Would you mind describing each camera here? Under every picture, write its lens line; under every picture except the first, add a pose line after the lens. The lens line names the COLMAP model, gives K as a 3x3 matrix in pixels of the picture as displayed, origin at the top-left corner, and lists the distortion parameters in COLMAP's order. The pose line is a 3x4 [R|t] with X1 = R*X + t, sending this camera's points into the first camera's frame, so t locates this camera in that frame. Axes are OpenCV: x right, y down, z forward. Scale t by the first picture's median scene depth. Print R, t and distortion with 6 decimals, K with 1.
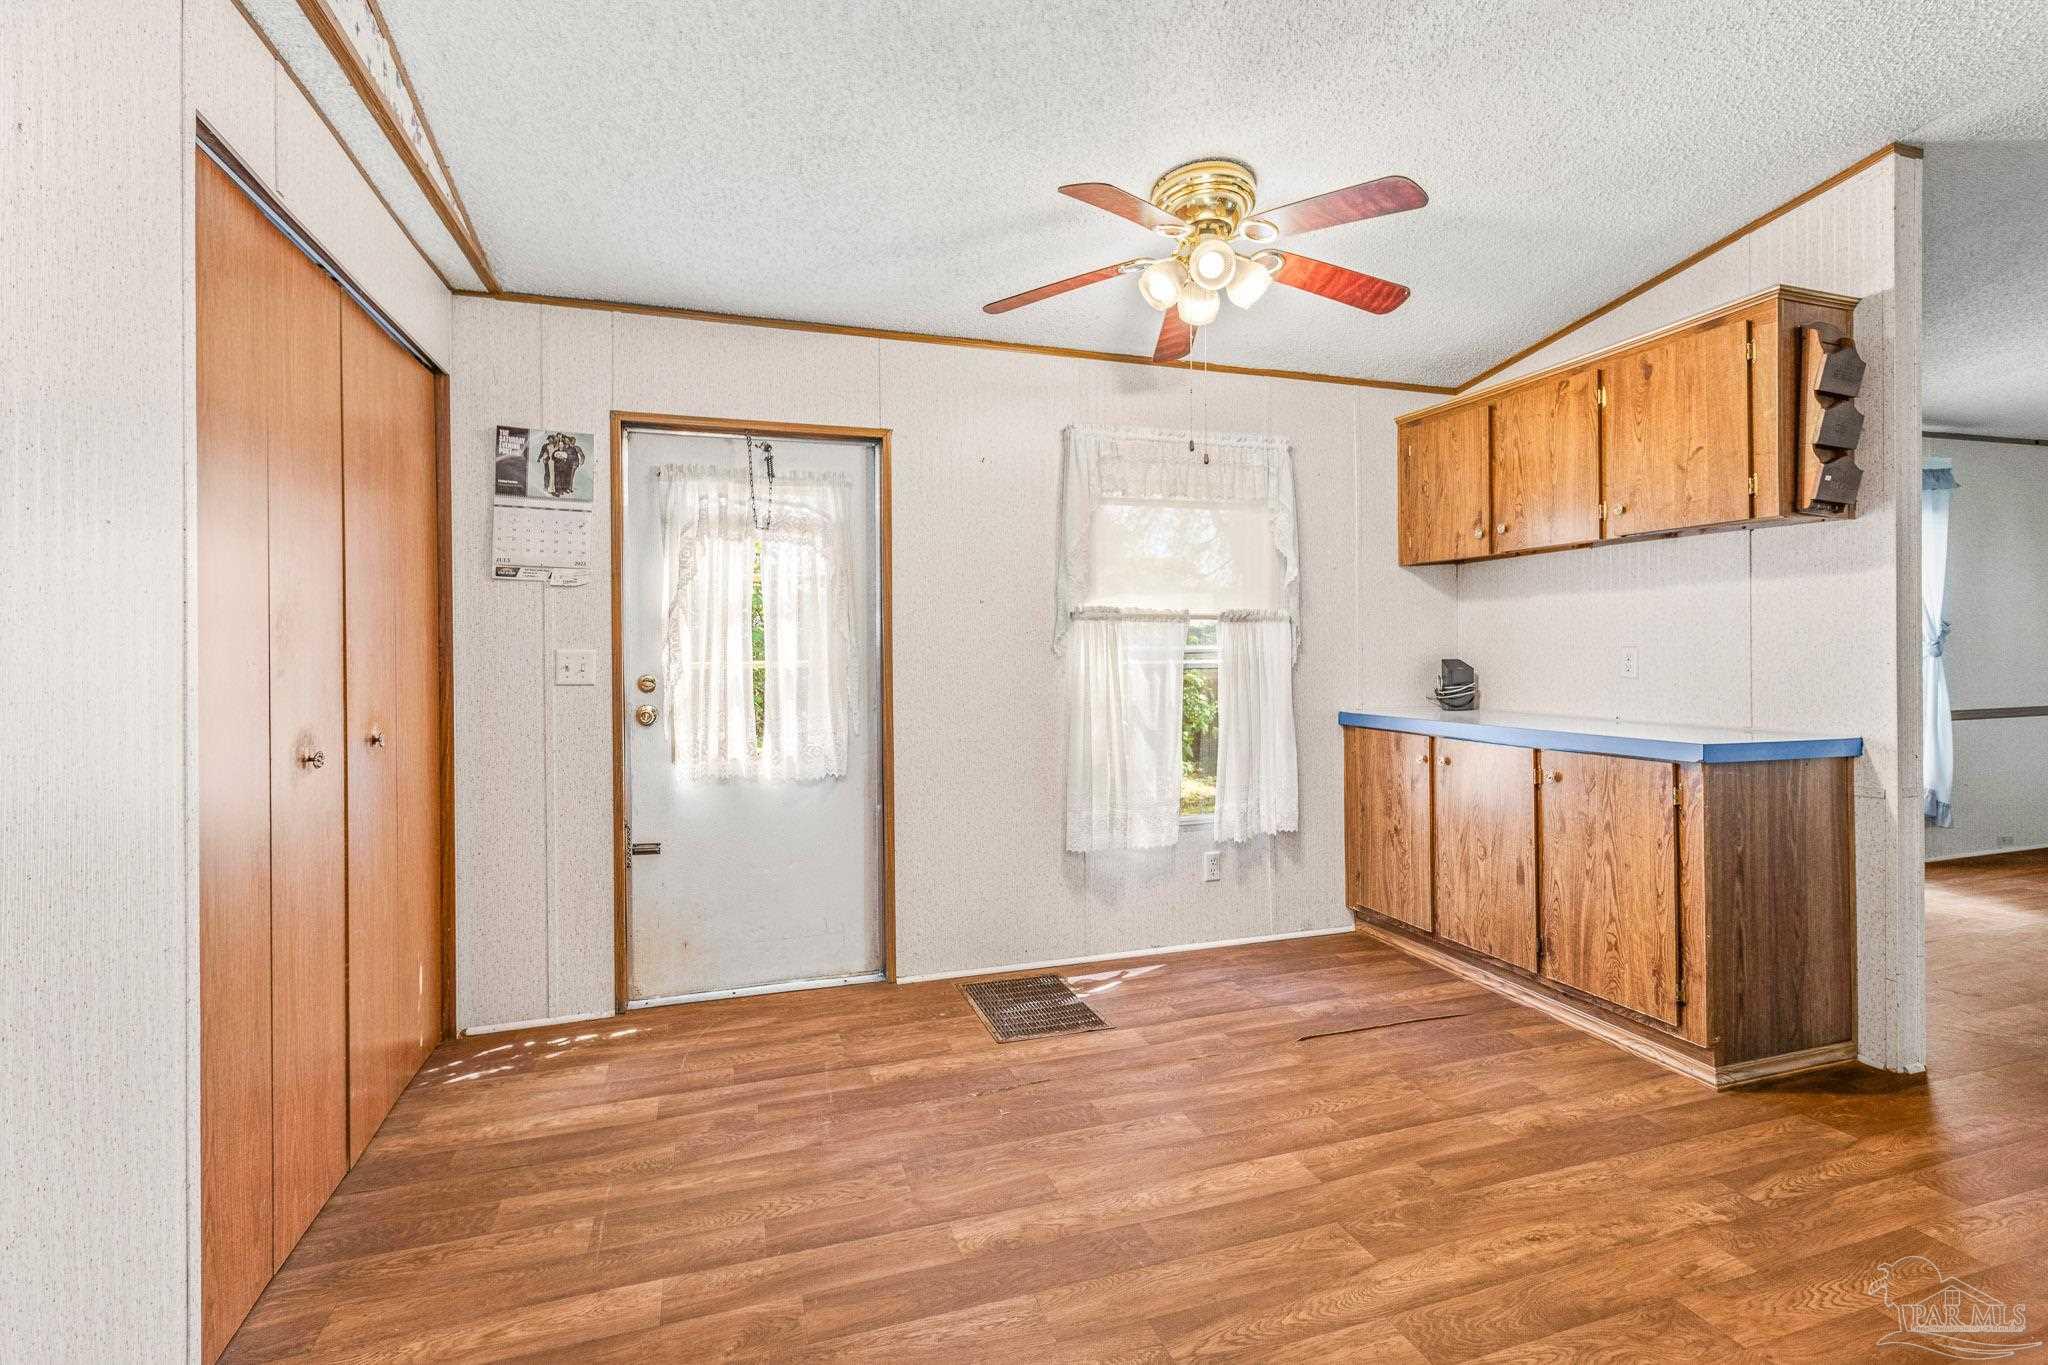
lens RADIAL K [[949.4, 0, 1026.9], [0, 949.4, 633.8], [0, 0, 1]] dist [0.000733, -0.000216]
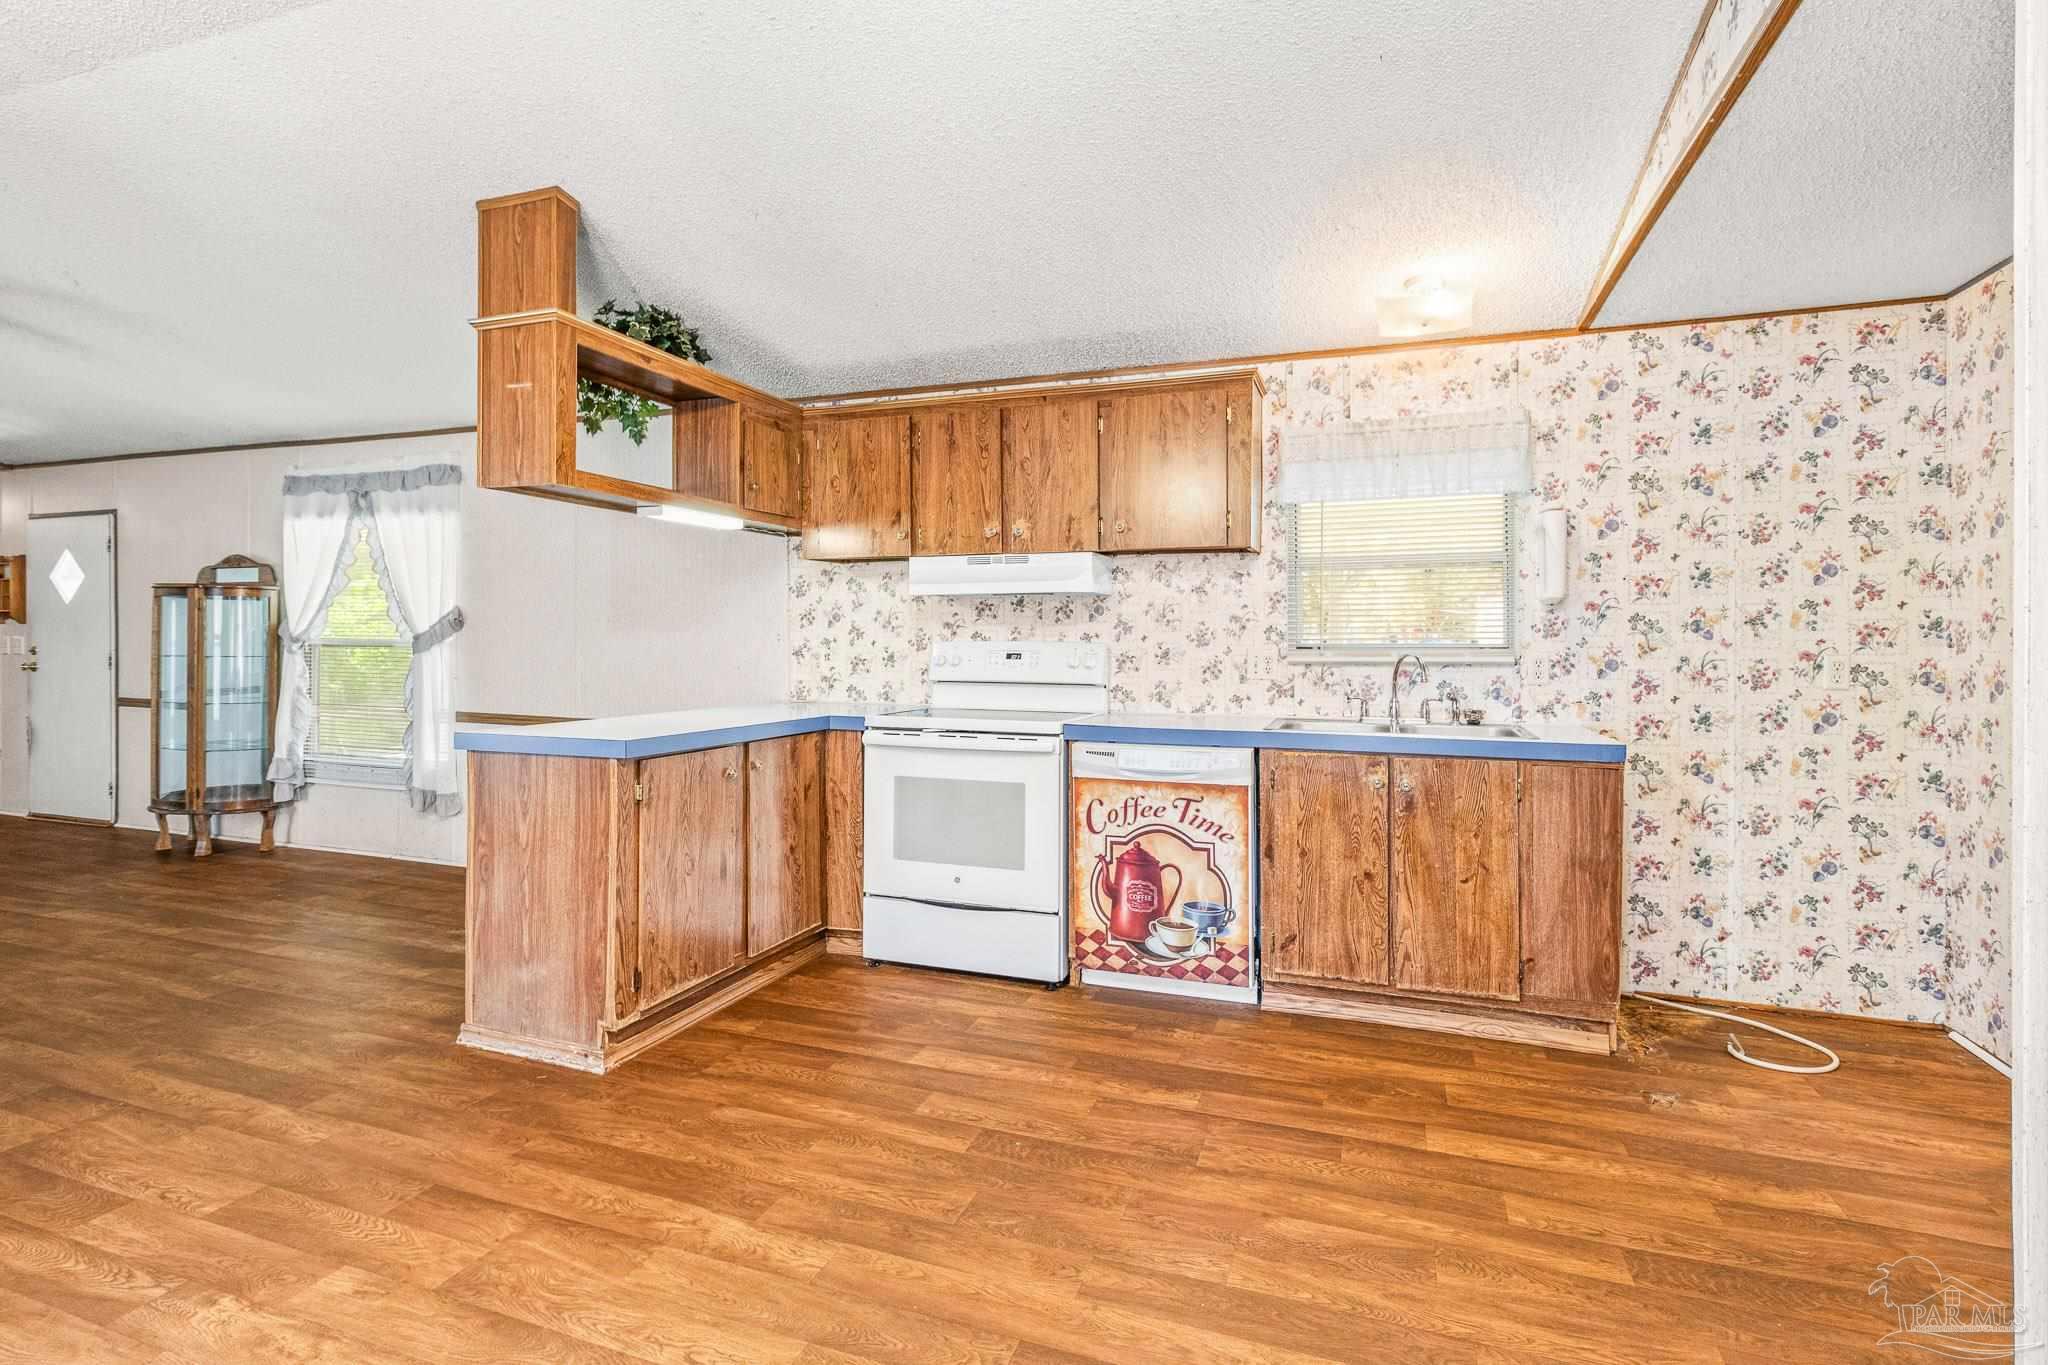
lens RADIAL K [[949.4, 0, 1026.9], [0, 949.4, 633.8], [0, 0, 1]] dist [0.000733, -0.000216]
pose [[-0.781653, 0.009172, 0.623646, -0.659739], [-0.003948, 0.999799, -0.019652, 0.018494], [-0.623700, -0.017823, -0.781460, 2.020572]]
